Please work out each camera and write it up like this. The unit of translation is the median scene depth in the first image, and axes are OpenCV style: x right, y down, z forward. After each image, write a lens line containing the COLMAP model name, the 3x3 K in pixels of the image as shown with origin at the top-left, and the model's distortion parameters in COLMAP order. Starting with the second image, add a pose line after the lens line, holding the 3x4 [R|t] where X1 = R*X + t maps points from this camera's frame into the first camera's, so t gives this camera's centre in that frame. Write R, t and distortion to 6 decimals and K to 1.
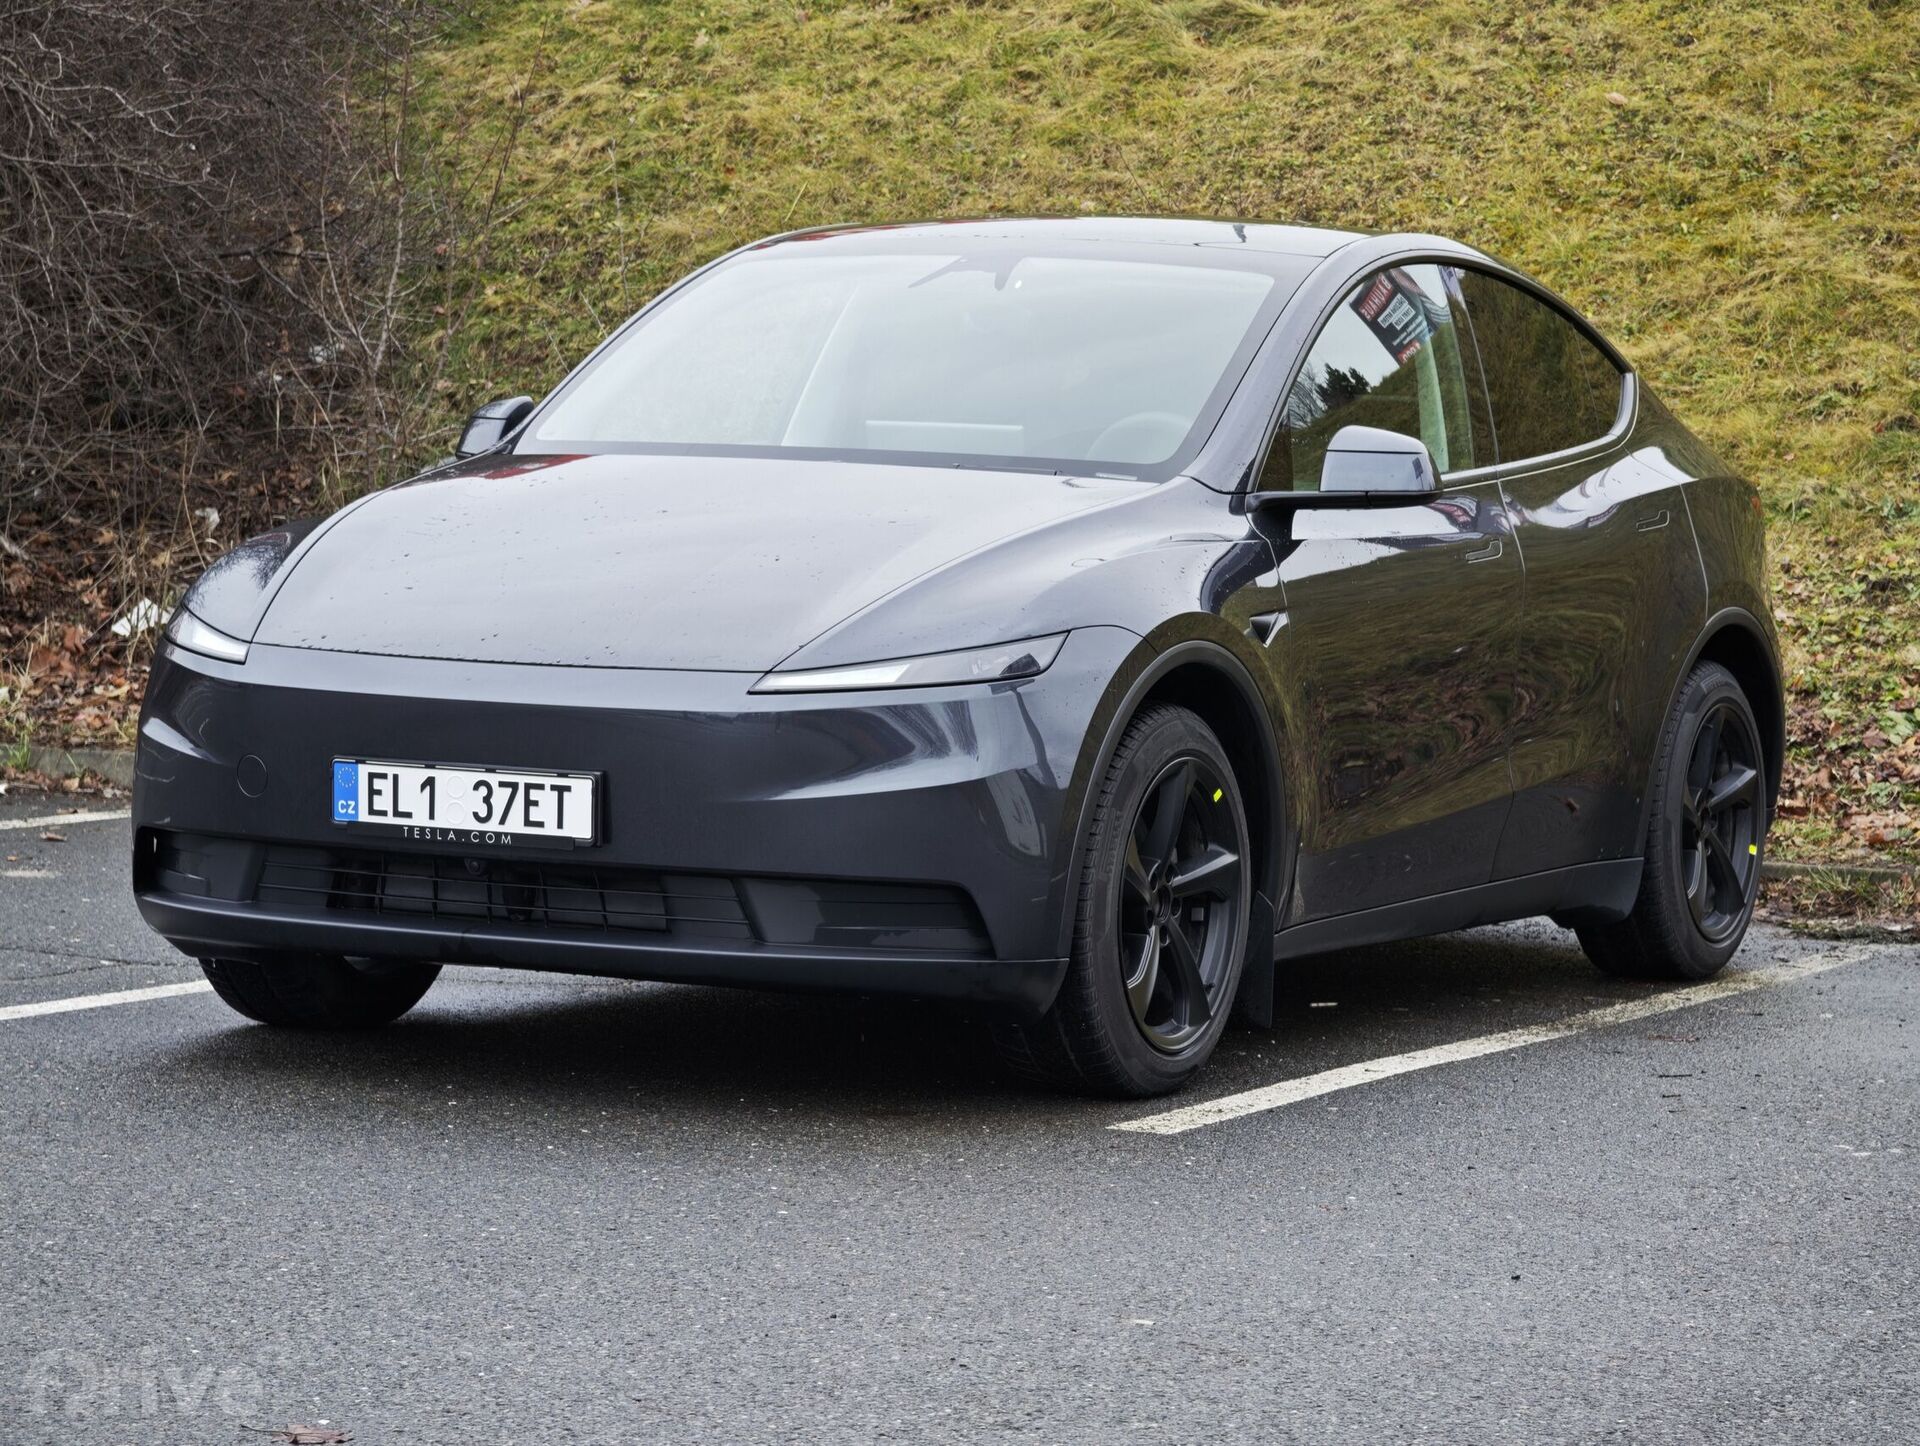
lens RADIAL K [[5984.4, 0, 960.5], [0, 5984.4, 723.9], [0, 0, 1]] dist [0.157013, 0.000000]
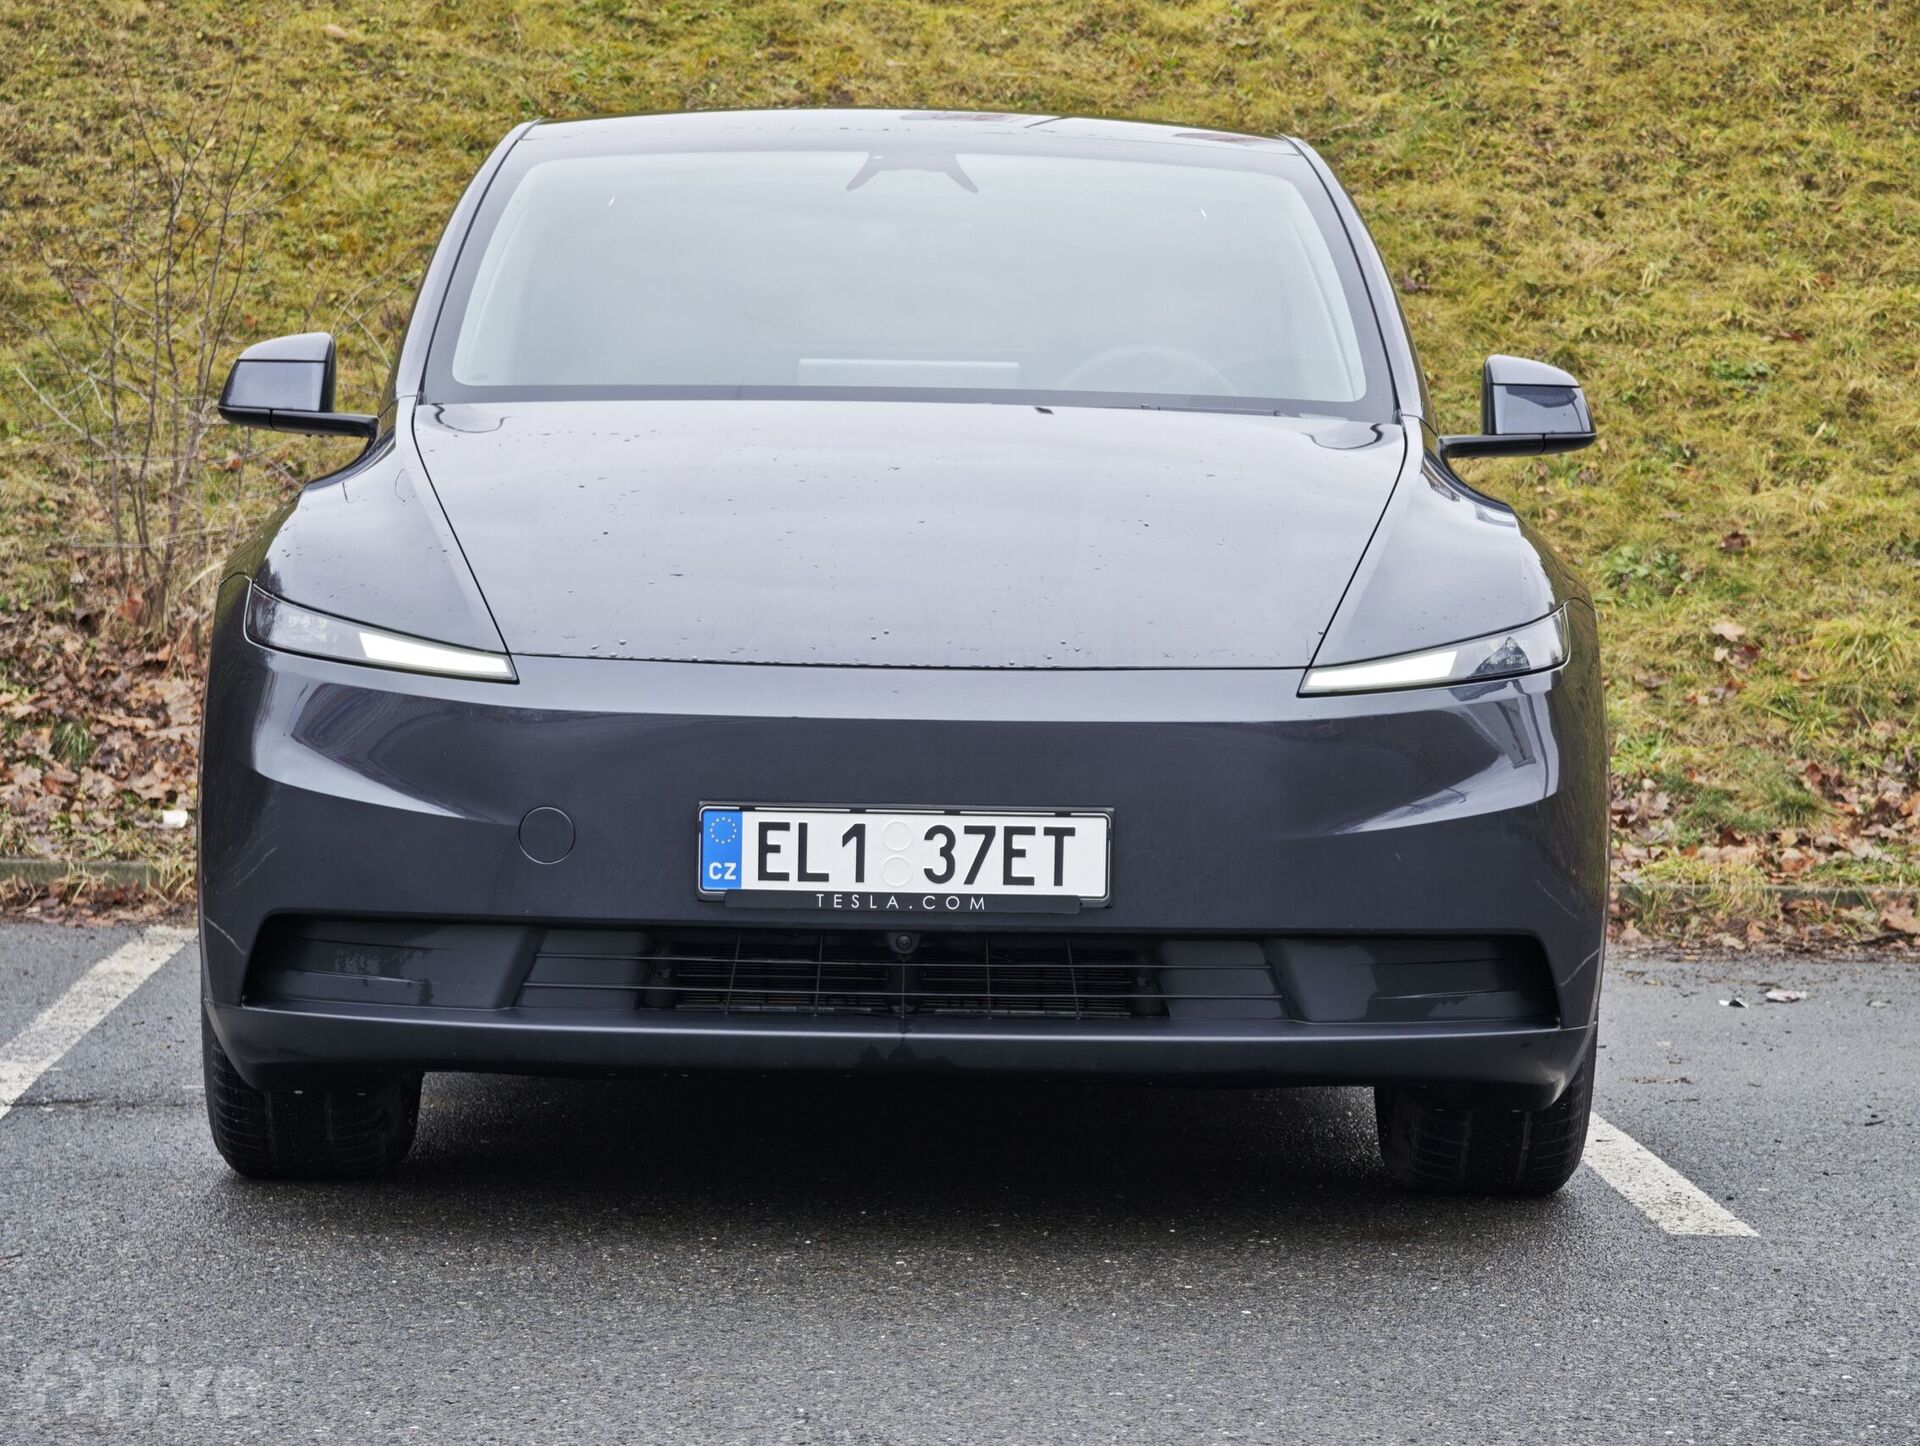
lens RADIAL K [[5984.4, 0, 954.4], [0, 5984.4, 724.2], [0, 0, 1]] dist [0.157013, 0.000000]
pose [[0.890705, -0.034726, 0.453253, -0.413153], [0.036329, 0.999327, 0.005173, -0.006945], [-0.453127, 0.011858, 0.891367, 0.335563]]
